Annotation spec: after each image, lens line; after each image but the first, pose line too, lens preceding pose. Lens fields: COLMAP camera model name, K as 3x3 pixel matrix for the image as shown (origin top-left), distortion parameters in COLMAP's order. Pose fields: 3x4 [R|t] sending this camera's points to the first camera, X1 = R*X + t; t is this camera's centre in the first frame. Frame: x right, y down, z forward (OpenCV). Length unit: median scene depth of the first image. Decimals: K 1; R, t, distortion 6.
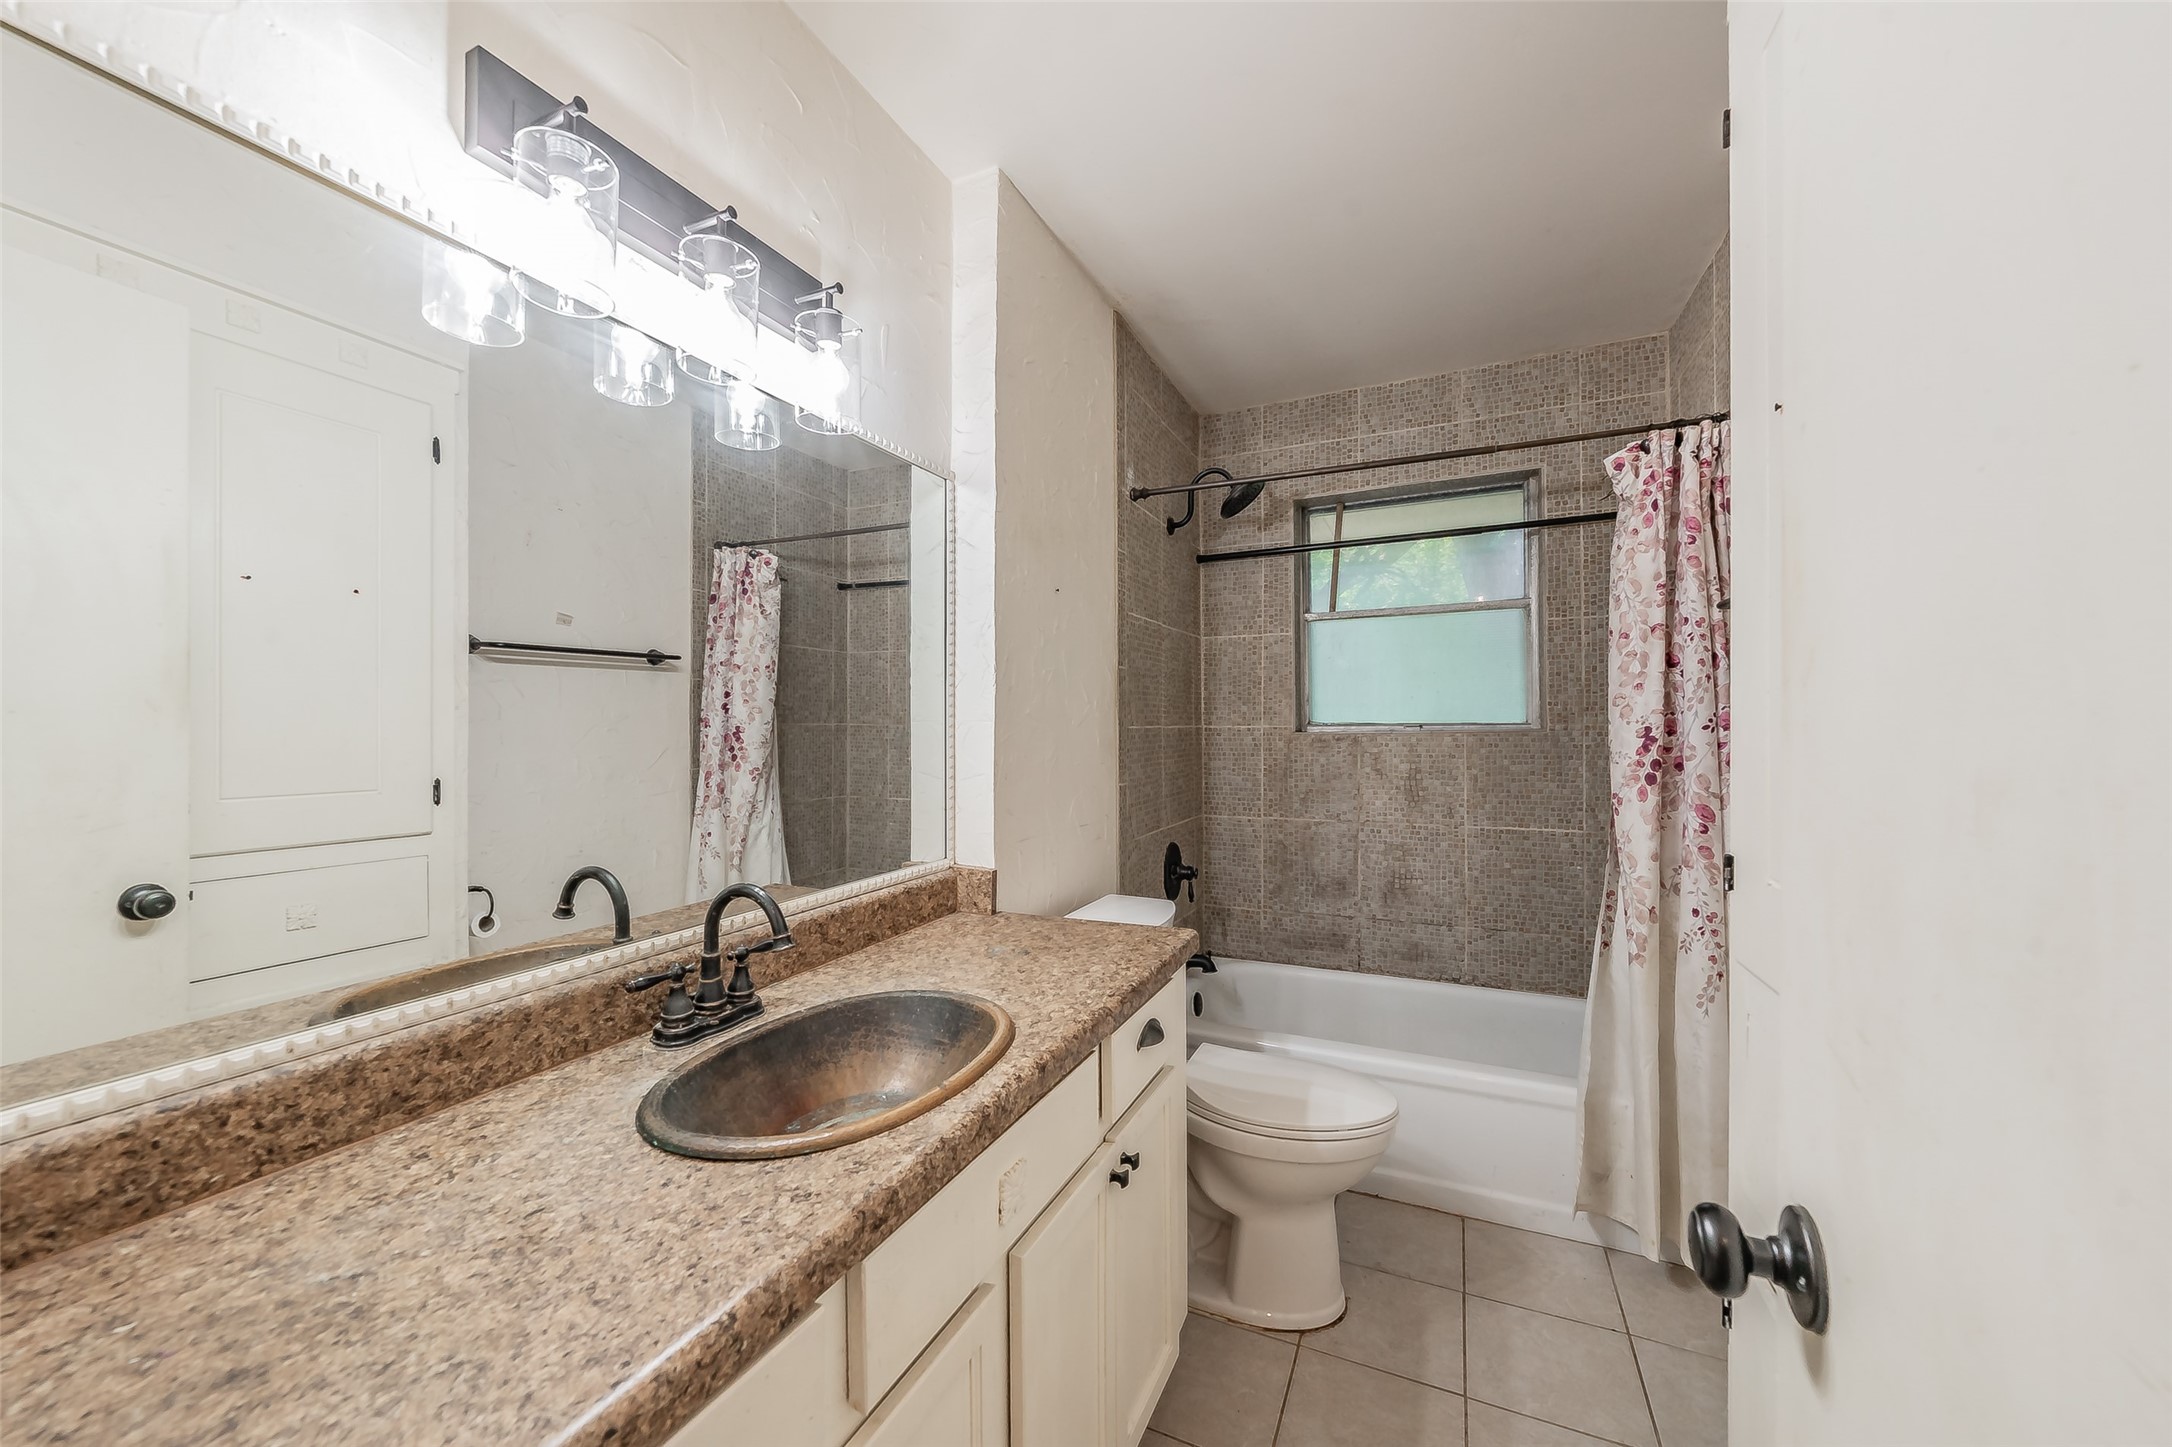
lens RADIAL K [[757.8, 0, 1100.4], [0, 757.8, 726.4], [0, 0, 1]] dist [-0.000175, 0.000104]
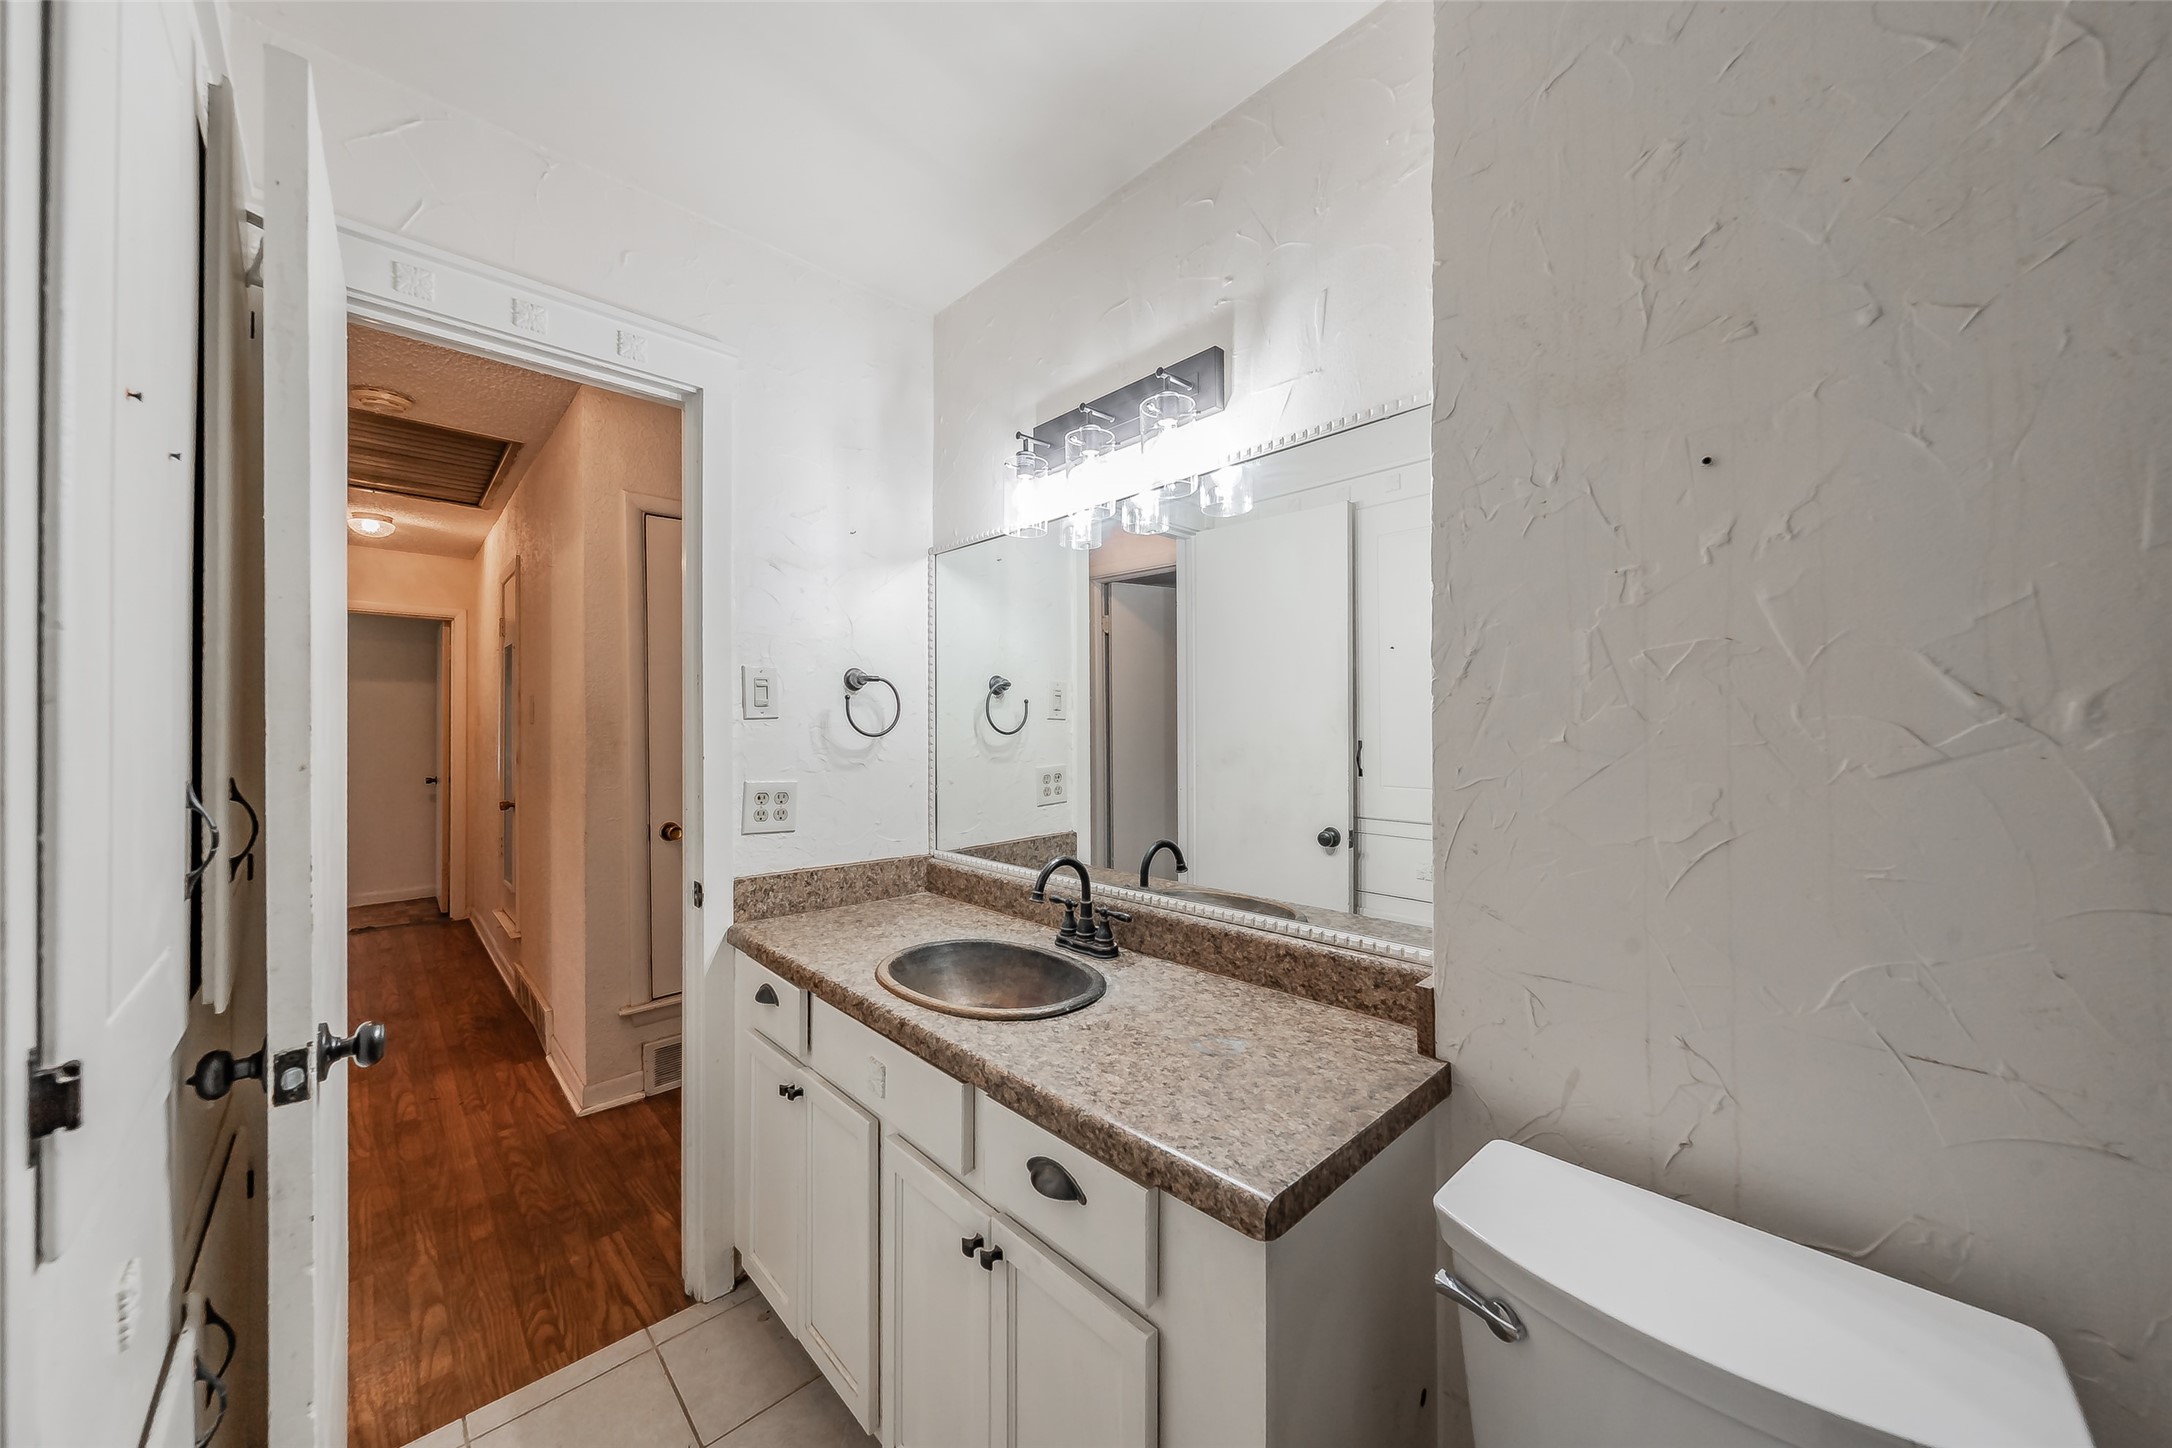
lens RADIAL K [[757.8, 0, 1098.0], [0, 757.8, 722.7], [0, 0, 1]] dist [-0.000175, 0.000104]
pose [[-0.355877, -0.000353, -0.934533, 0.816703], [0.006095, 0.999978, -0.002699, -0.049715], [0.934513, -0.006657, -0.355867, 1.424011]]
